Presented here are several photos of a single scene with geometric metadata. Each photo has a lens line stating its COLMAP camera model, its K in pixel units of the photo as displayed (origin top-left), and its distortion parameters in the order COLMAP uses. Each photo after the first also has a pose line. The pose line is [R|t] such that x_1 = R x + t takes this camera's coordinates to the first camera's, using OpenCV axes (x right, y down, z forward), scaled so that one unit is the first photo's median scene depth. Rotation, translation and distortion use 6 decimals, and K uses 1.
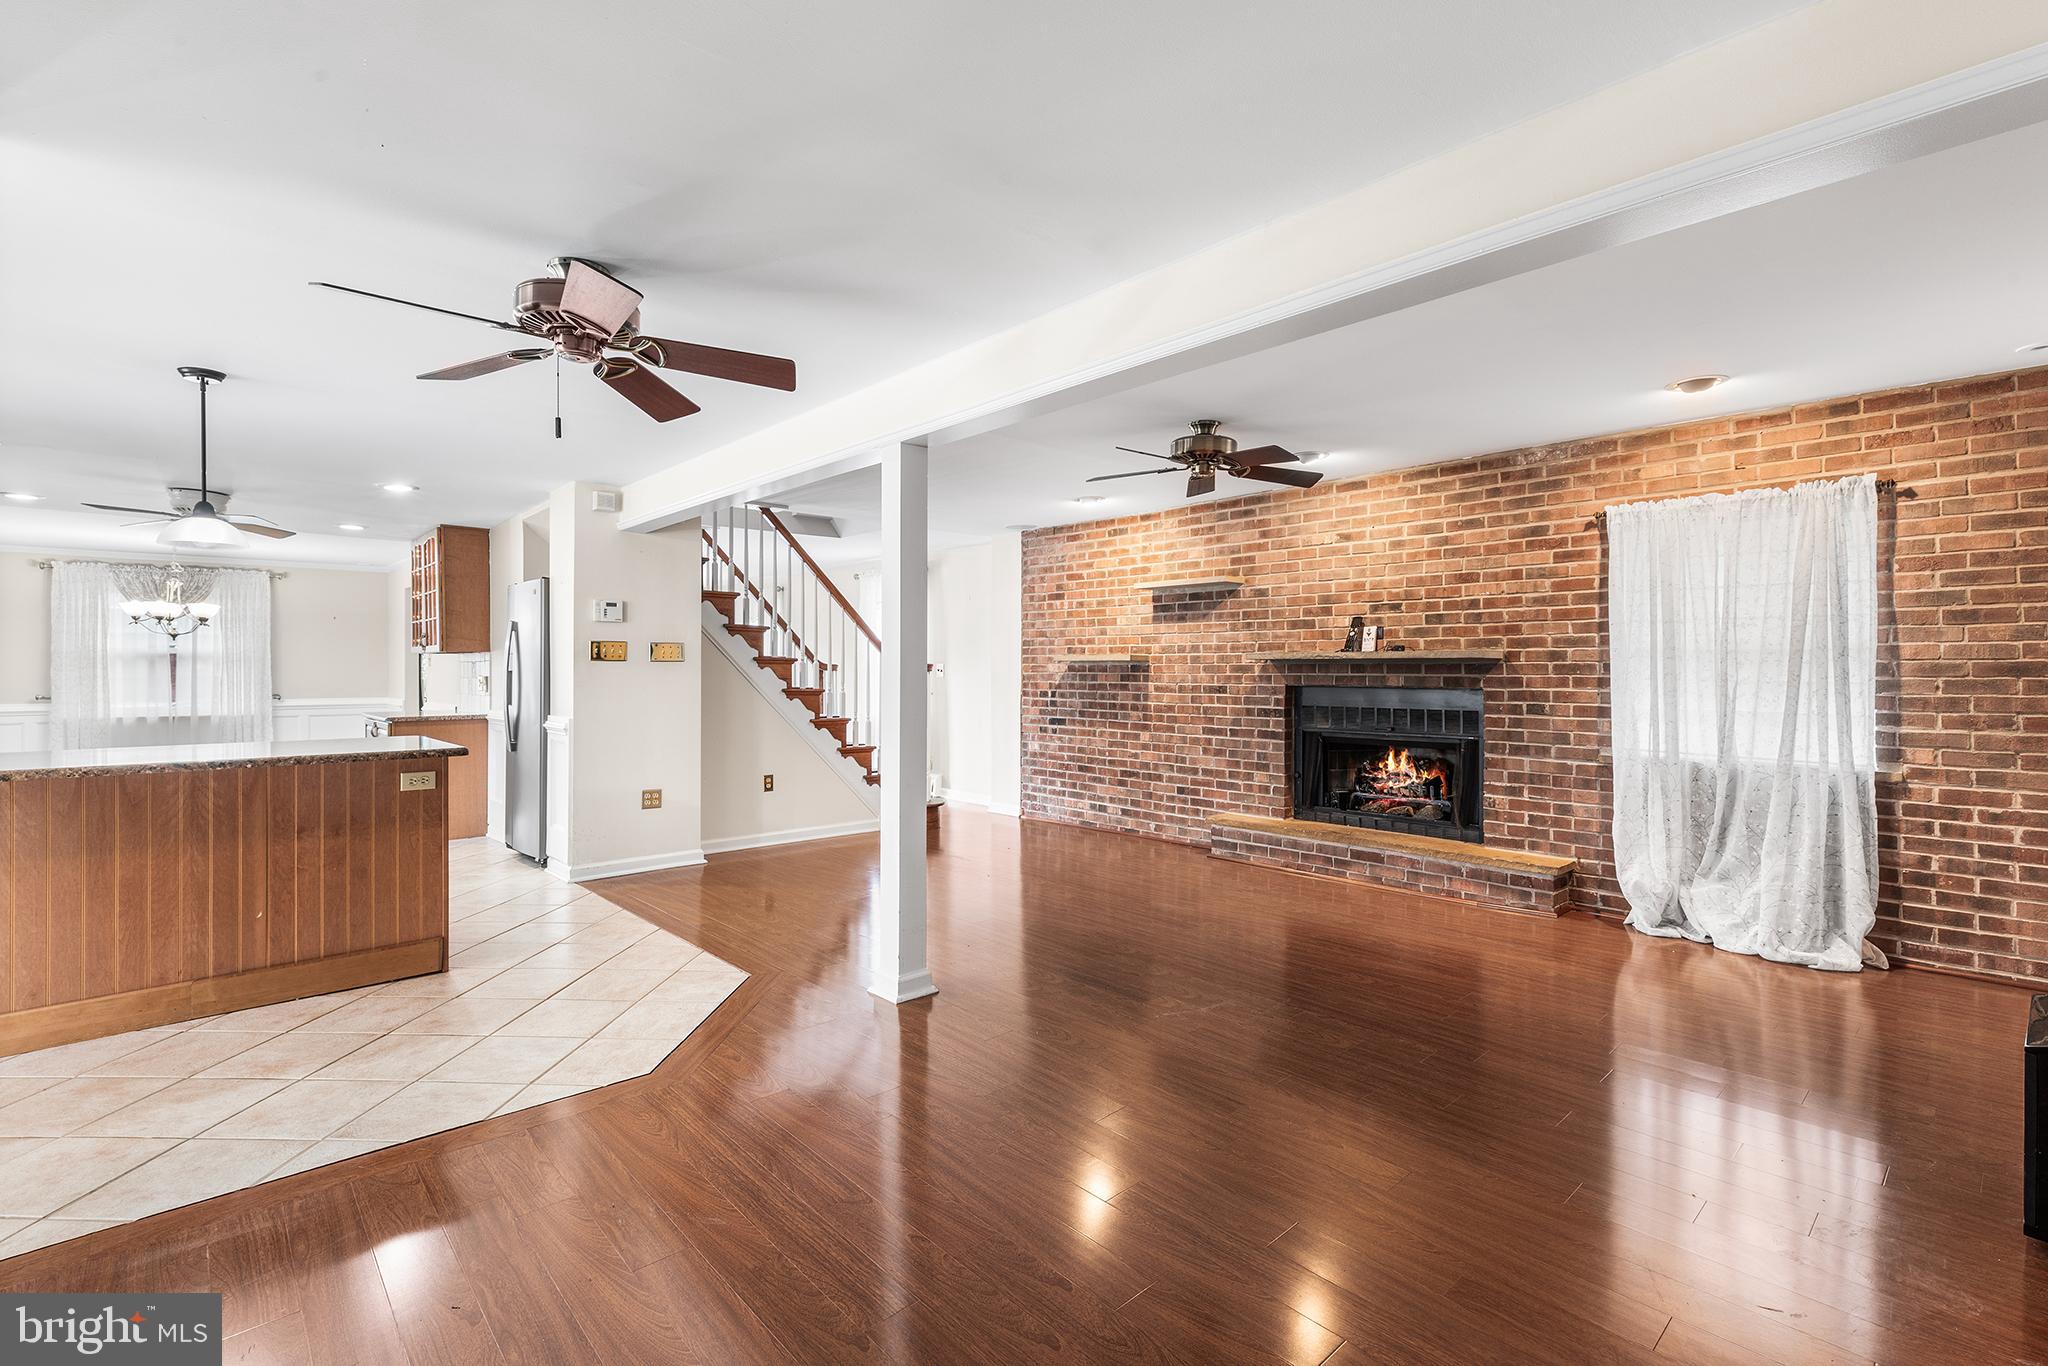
lens RADIAL K [[922.2, 0, 1026.0], [0, 922.2, 668.9], [0, 0, 1]] dist [0.001685, -0.000040]
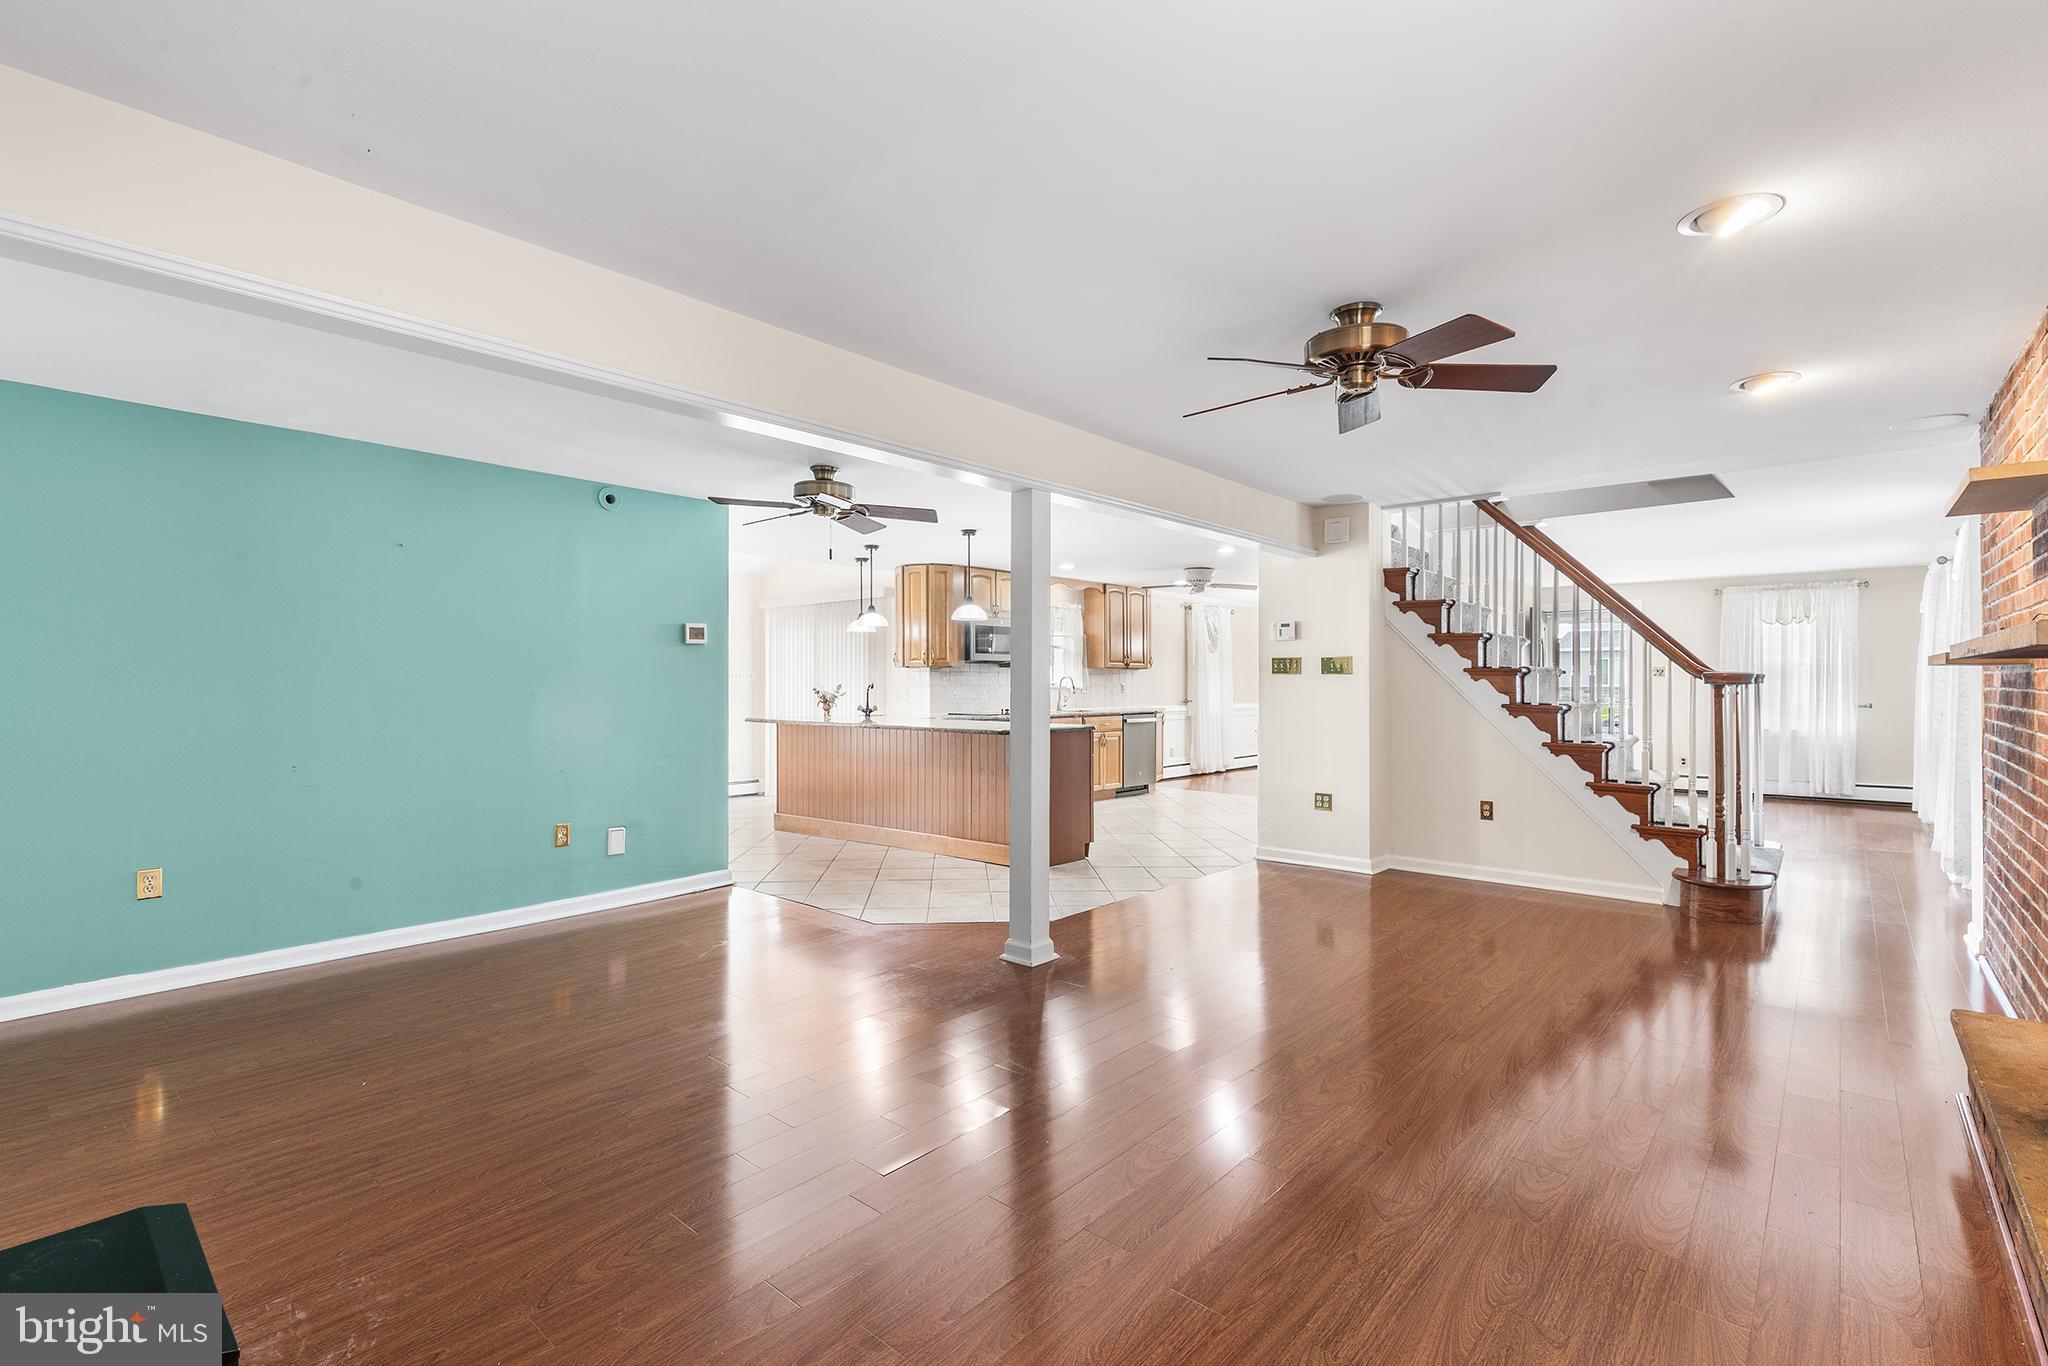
lens RADIAL K [[933.0, 0, 1027.2], [0, 933.0, 667.2], [0, 0, 1]] dist [-0.000016, -0.000586]
pose [[0.111145, -0.014558, -0.993698, 0.577574], [0.000998, 0.999894, -0.014537, -0.000789], [0.993804, 0.000624, 0.111148, 0.475357]]
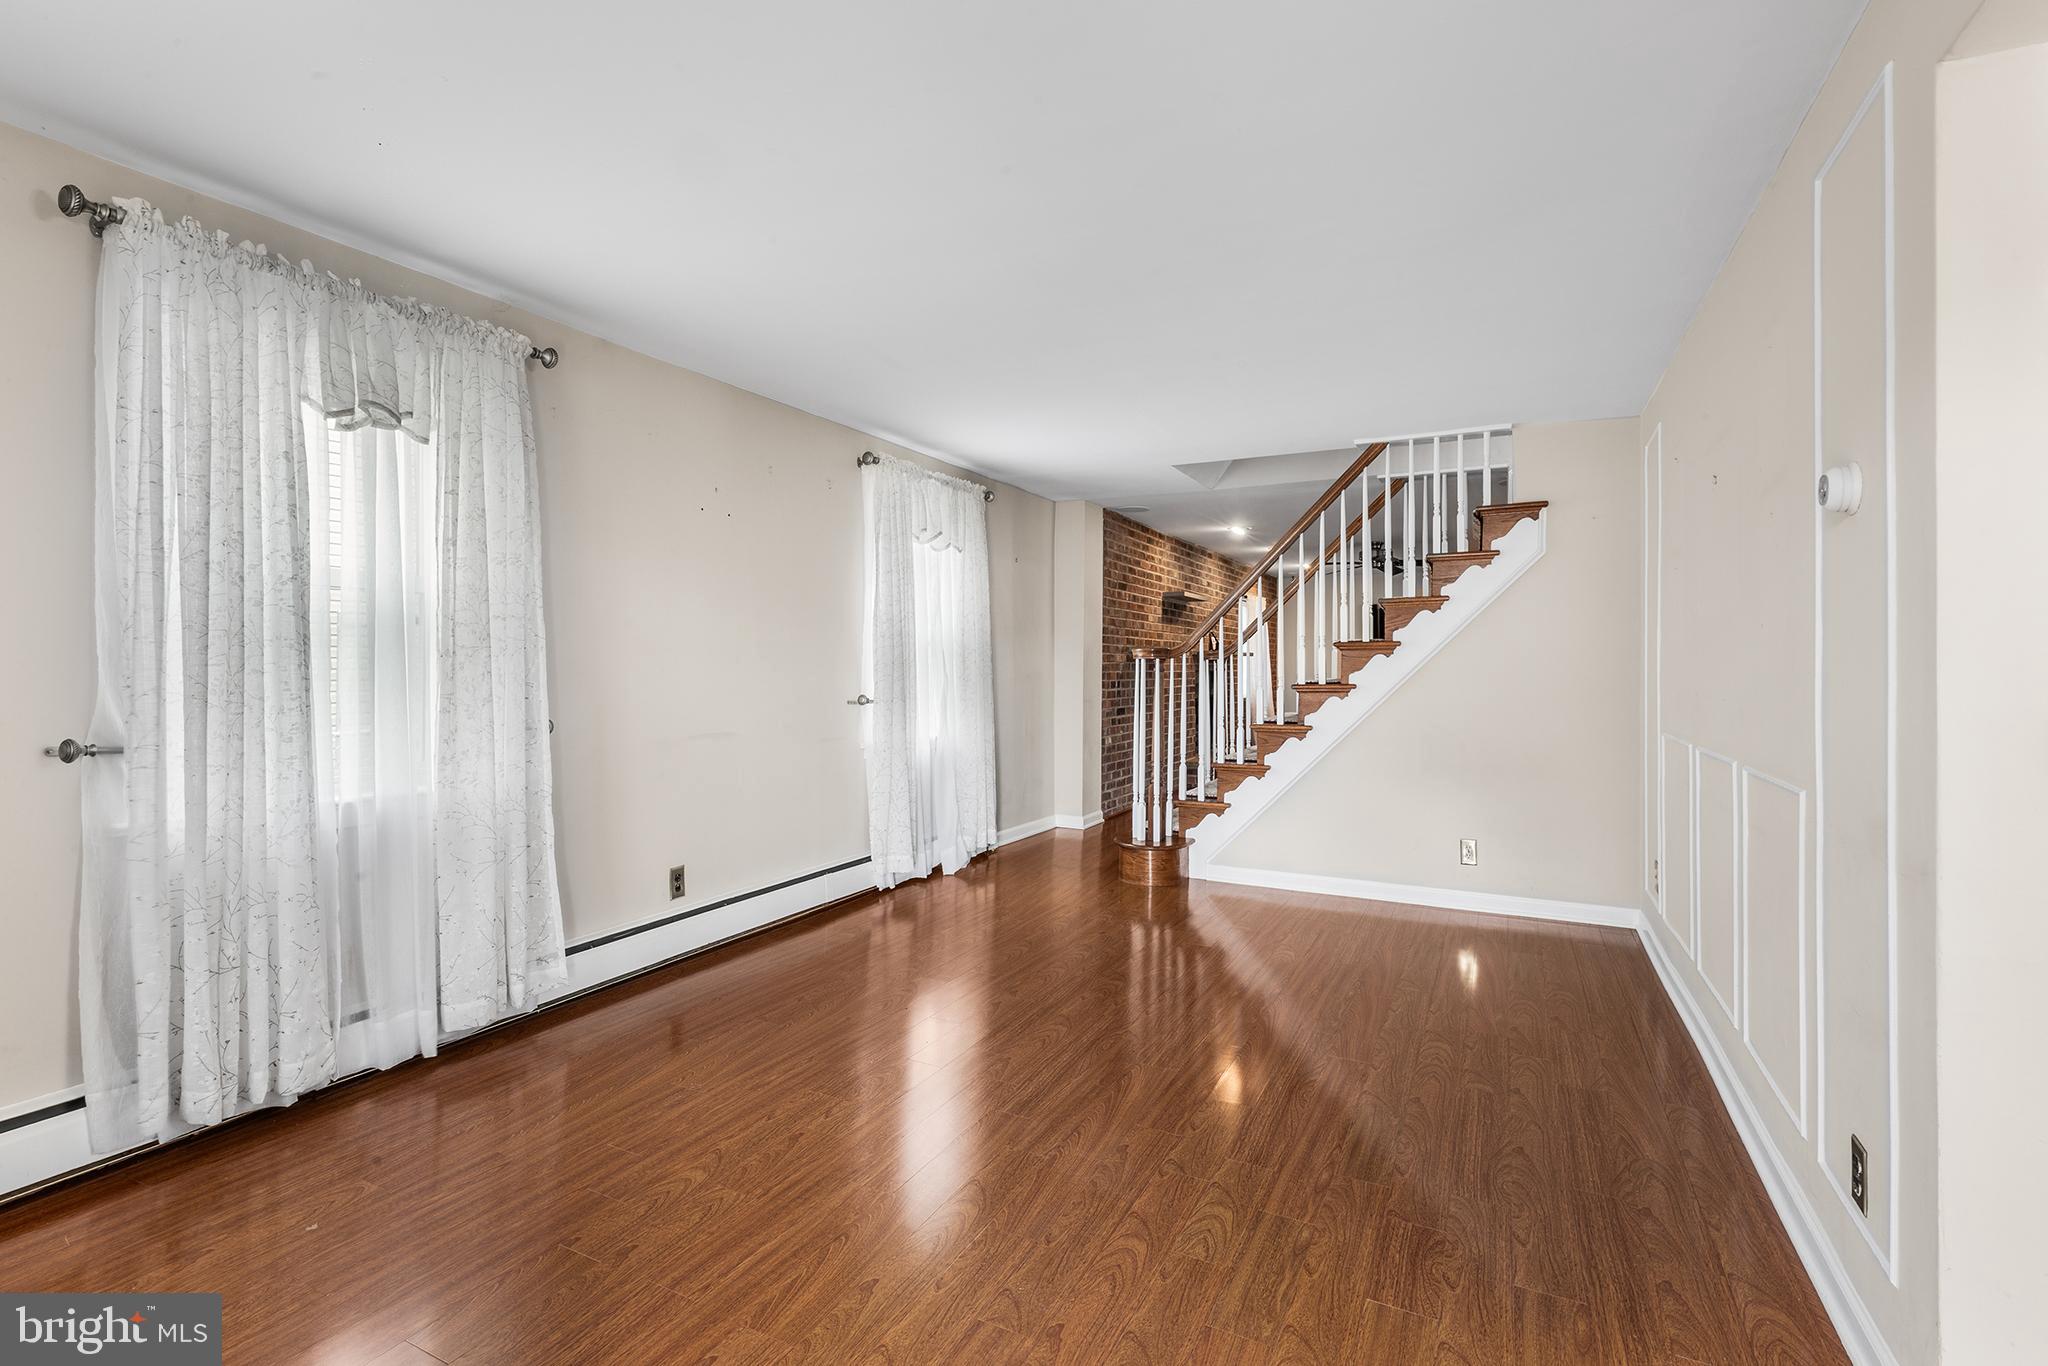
lens RADIAL K [[933.0, 0, 1027.2], [0, 933.0, 667.2], [0, 0, 1]] dist [-0.000016, -0.000586]
pose [[-0.349896, -0.003469, 0.936782, -1.024733], [-0.002433, 0.999993, 0.002794, 0.007243], [-0.936785, -0.001302, -0.349902, 1.696863]]
